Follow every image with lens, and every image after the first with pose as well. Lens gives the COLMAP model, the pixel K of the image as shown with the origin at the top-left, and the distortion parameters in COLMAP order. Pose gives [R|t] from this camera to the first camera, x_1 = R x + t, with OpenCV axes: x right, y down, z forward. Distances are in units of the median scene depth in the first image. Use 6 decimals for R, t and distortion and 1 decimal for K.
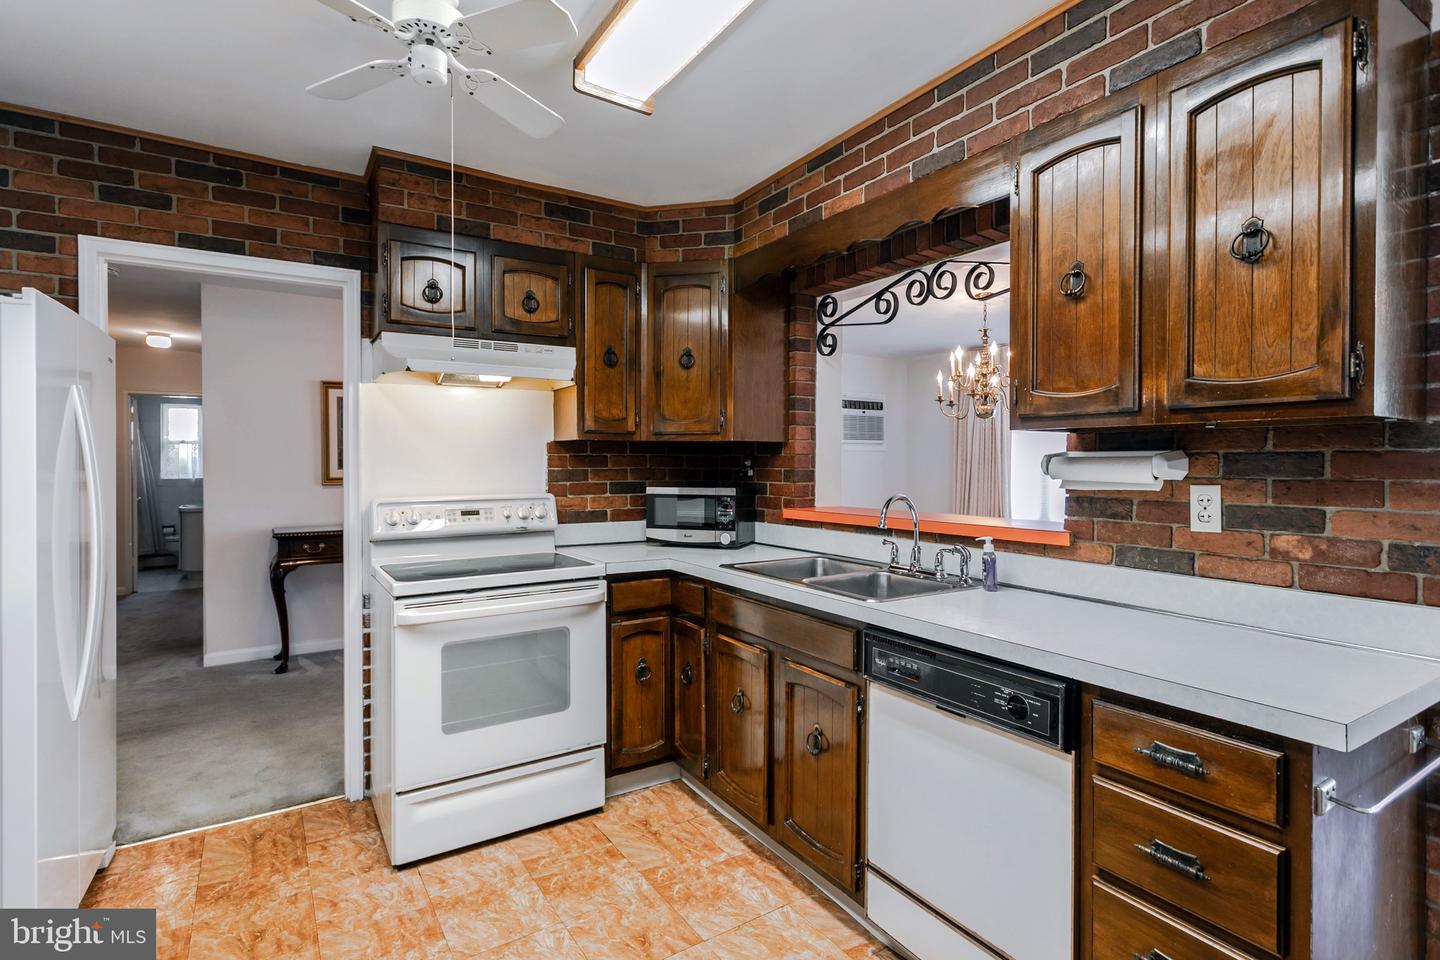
lens RADIAL K [[665.2, 0, 676.4], [0, 665.2, 469.0], [0, 0, 1]] dist [0.000170, -0.000009]
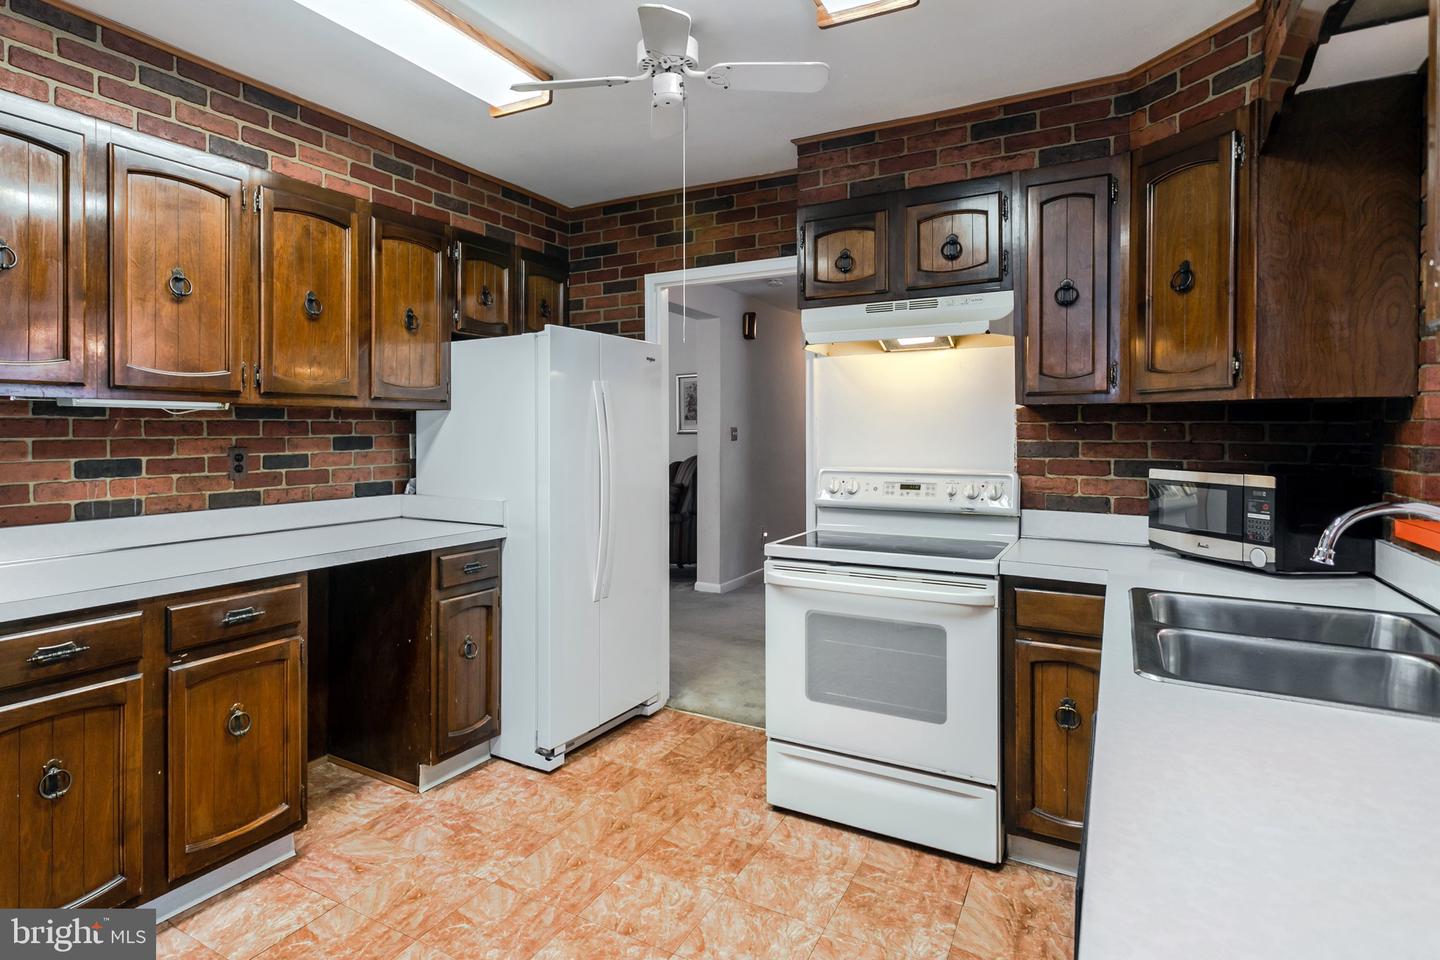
lens RADIAL K [[746.3, 0, 717.8], [0, 746.3, 440.3], [0, 0, 1]] dist [0.000312, 0.000352]
pose [[0.508317, 0.012338, -0.861082, 0.485542], [-0.010885, 0.999910, 0.007901, -0.004750], [0.861101, 0.005357, 0.508405, 0.256324]]
